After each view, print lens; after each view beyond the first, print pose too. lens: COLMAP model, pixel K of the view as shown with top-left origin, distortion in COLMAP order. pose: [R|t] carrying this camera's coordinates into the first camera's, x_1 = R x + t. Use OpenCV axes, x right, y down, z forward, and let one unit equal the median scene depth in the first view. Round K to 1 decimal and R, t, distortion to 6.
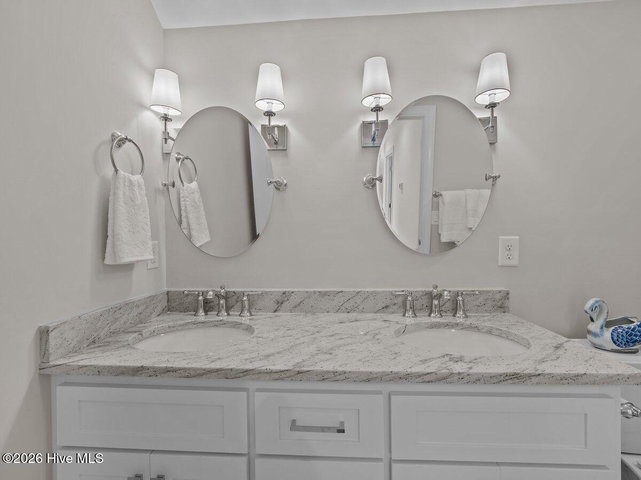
lens RADIAL K [[267.0, 0, 320.5], [0, 267.0, 240.0], [0, 0, 1]] dist [0.009793, 0.000222]
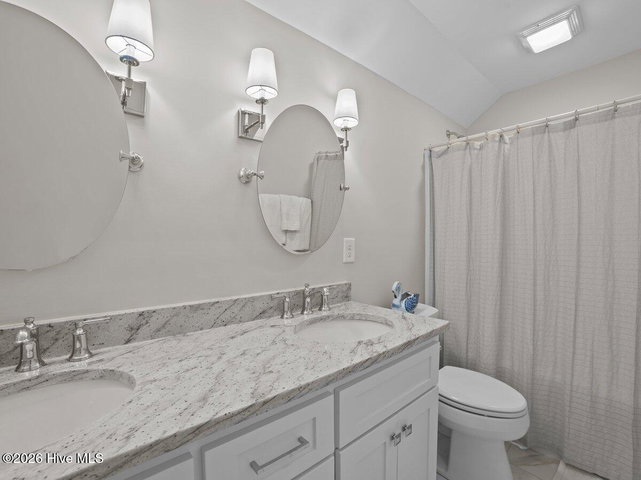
lens RADIAL K [[281.5, 0, 319.3], [0, 281.5, 238.7], [0, 0, 1]] dist [-0.070475, 0.032833]
pose [[0.752780, 0.008704, 0.658215, -0.271375], [-0.003687, 0.999953, -0.009007, 0.000172], [-0.658262, 0.004353, 0.752776, 0.134759]]
